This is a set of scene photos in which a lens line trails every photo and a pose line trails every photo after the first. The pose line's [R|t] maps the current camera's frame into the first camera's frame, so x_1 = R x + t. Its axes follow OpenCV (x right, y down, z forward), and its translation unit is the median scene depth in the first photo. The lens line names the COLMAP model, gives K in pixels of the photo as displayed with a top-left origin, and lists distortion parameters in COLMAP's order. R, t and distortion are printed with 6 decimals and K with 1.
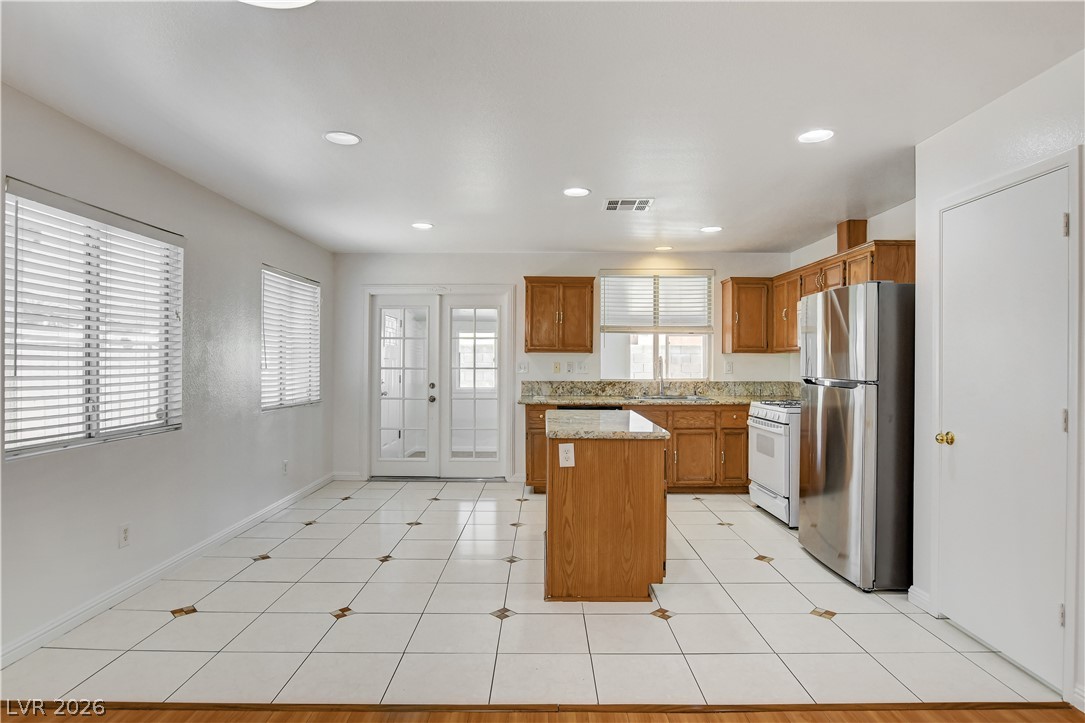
lens RADIAL K [[586.8, 0, 546.0], [0, 586.8, 361.9], [0, 0, 1]] dist [-0.023444, 0.001187]
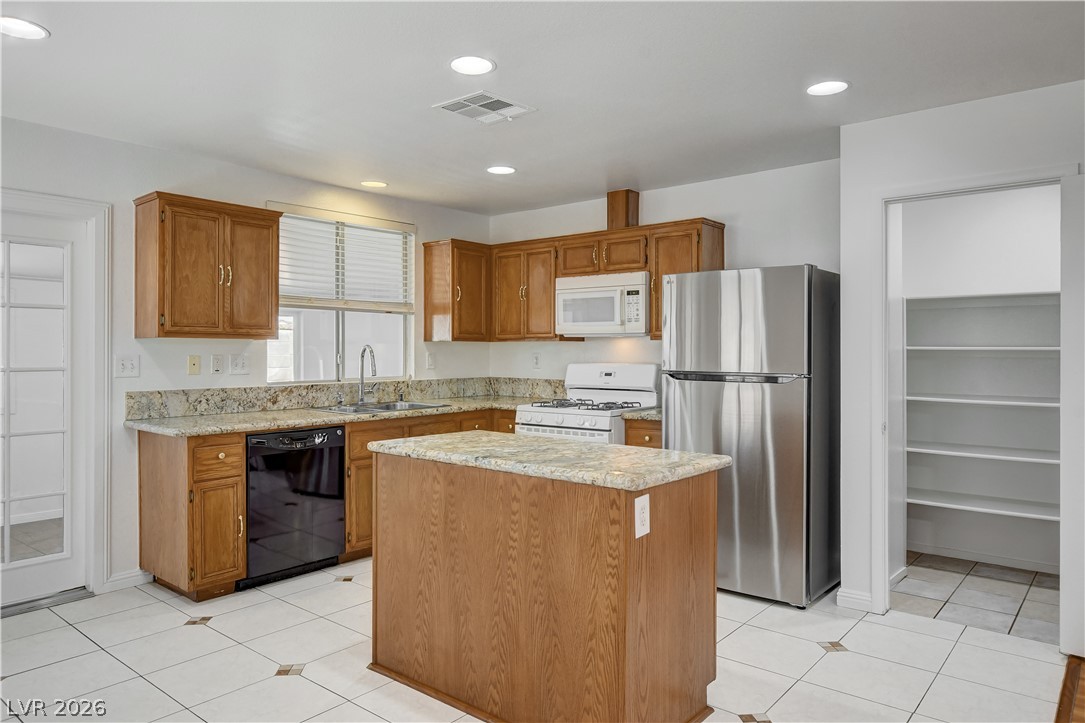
lens RADIAL K [[716.6, 0, 544.8], [0, 716.6, 350.9], [0, 0, 1]] dist [-0.001707, 0.002754]
pose [[0.639048, -0.003116, 0.769161, -0.306659], [0.003897, 0.999992, 0.000813, -0.003199], [-0.769157, 0.002478, 0.639055, 0.330739]]
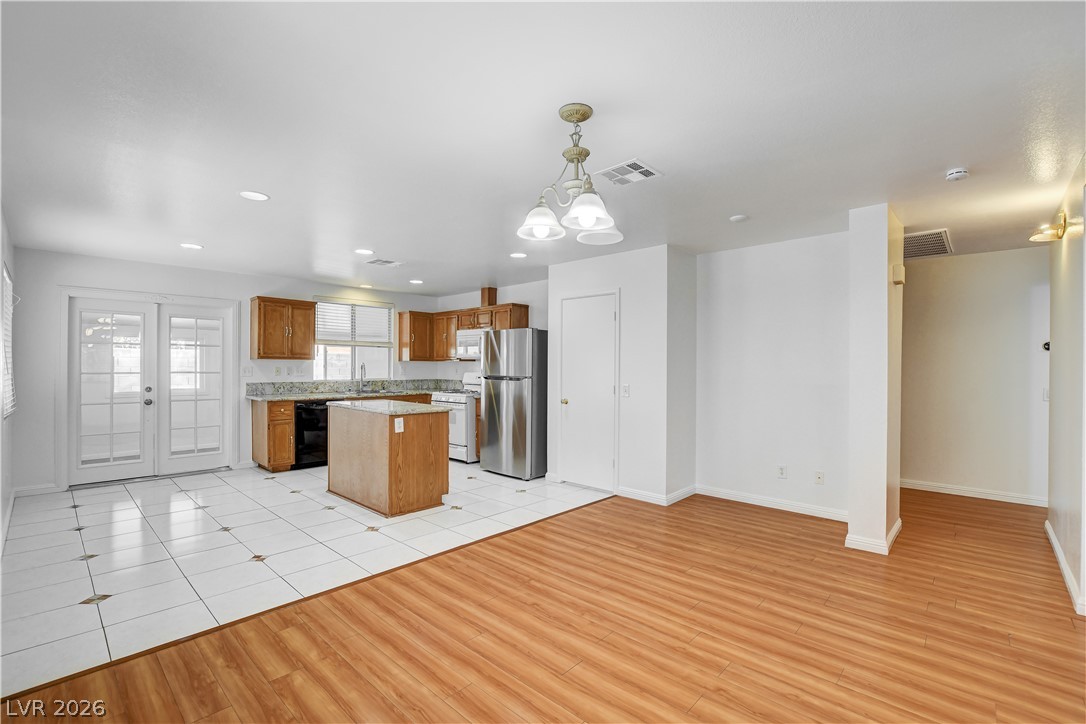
lens RADIAL K [[478.8, 0, 548.8], [0, 478.8, 368.4], [0, 0, 1]] dist [-0.025896, 0.001021]
pose [[0.677719, -0.002170, 0.735318, -0.348404], [-0.001710, 0.999988, 0.004527, -0.002198], [-0.735319, -0.004325, 0.677707, -0.103102]]
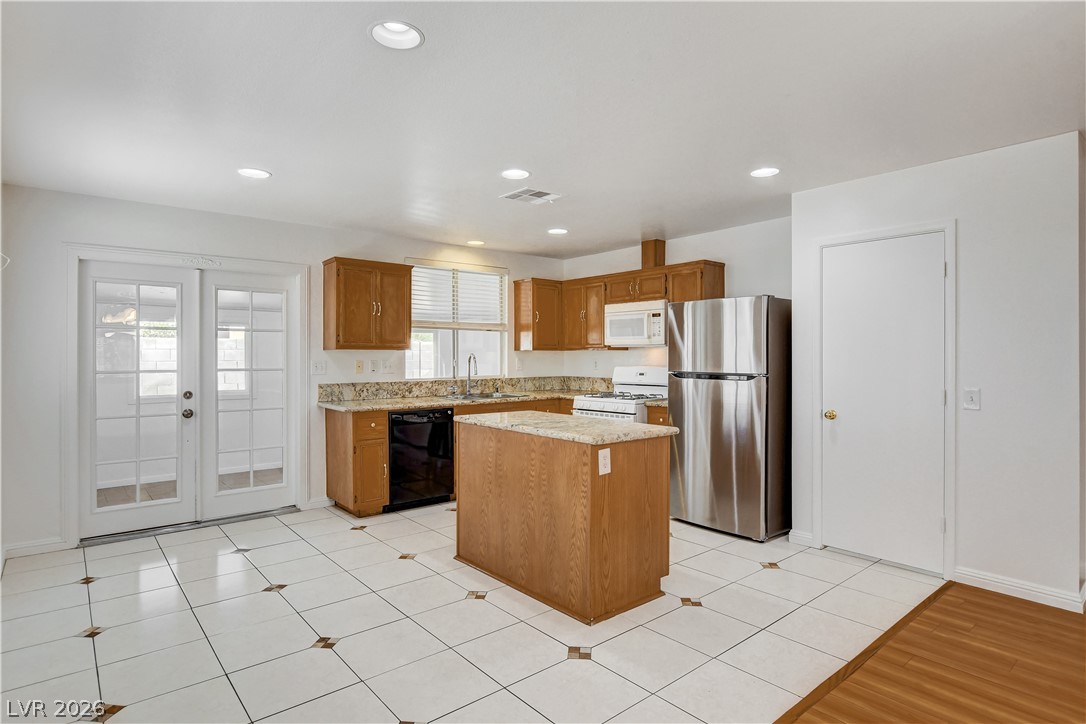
lens RADIAL K [[579.8, 0, 545.7], [0, 579.8, 358.5], [0, 0, 1]] dist [-0.011350, 0.000757]
pose [[0.764989, -0.006752, 0.644008, -0.334329], [0.005953, 0.999976, 0.003413, -0.004180], [-0.644016, 0.001223, 0.765011, 0.191458]]
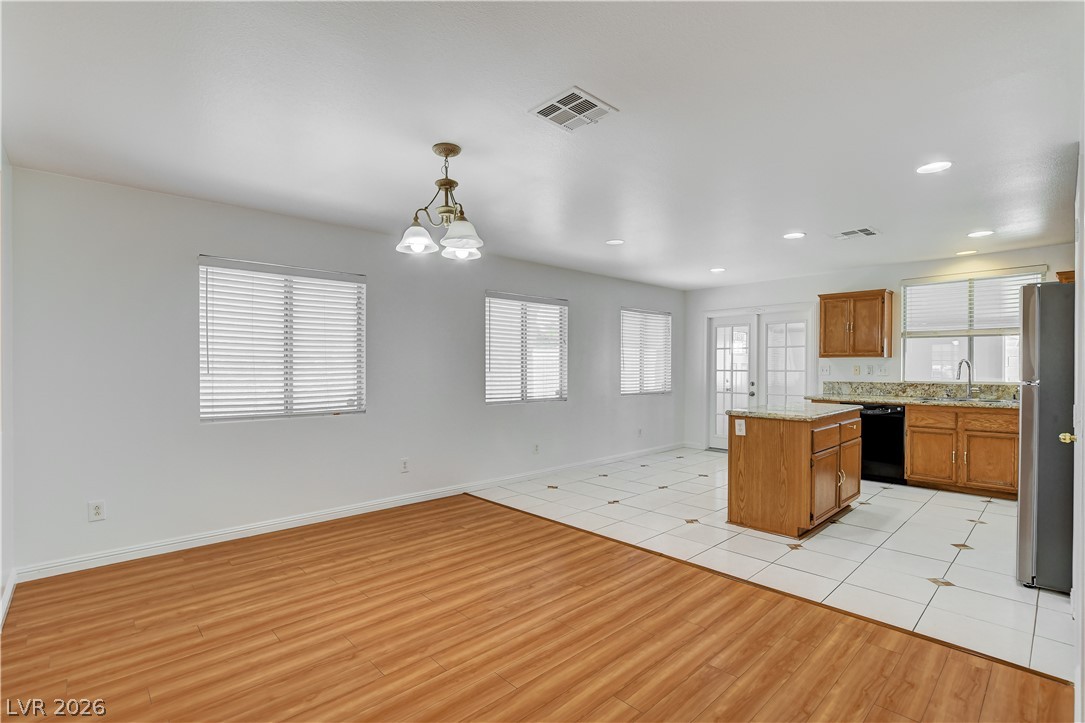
lens RADIAL K [[504.9, 0, 546.0], [0, 504.9, 370.2], [0, 0, 1]] dist [-0.021176, 0.000555]
pose [[0.684484, 0.002158, -0.729025, 0.334354], [0.001849, 0.999987, 0.004696, 0.004030], [0.729026, -0.004562, 0.684471, -0.120625]]
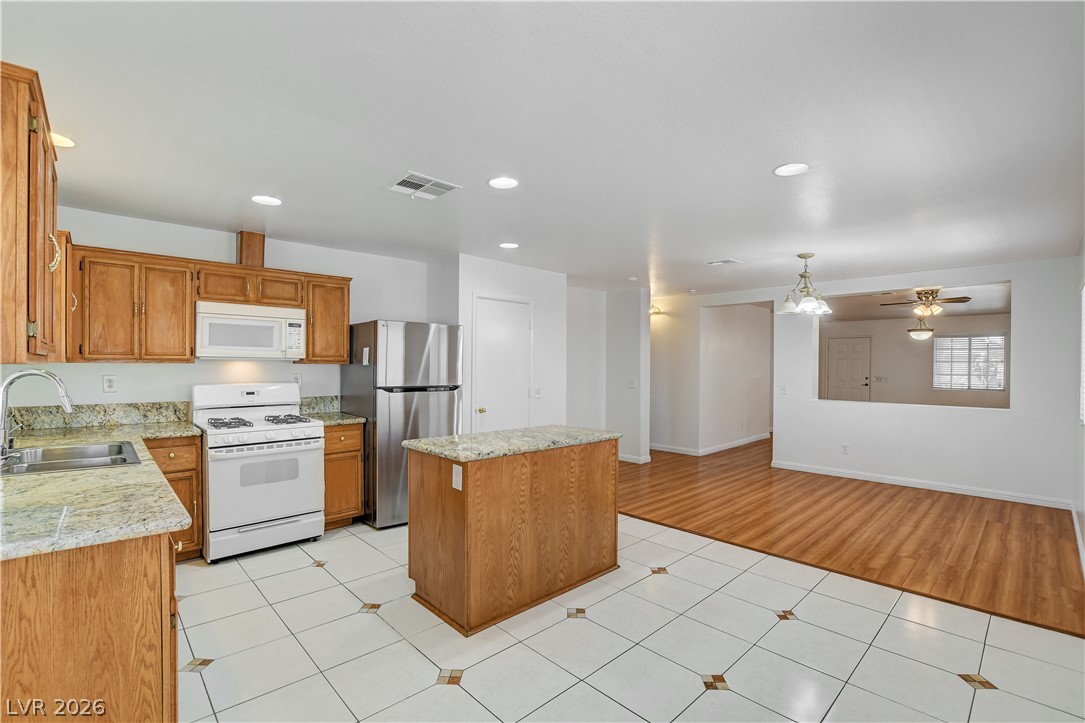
lens RADIAL K [[486.5, 0, 548.8], [0, 486.5, 364.9], [0, 0, 1]] dist [-0.027410, 0.000909]
pose [[-0.691394, -0.008062, 0.722433, -0.346949], [-0.006660, 0.999966, 0.004786, -0.018306], [-0.722447, -0.001502, -0.691425, 0.980112]]
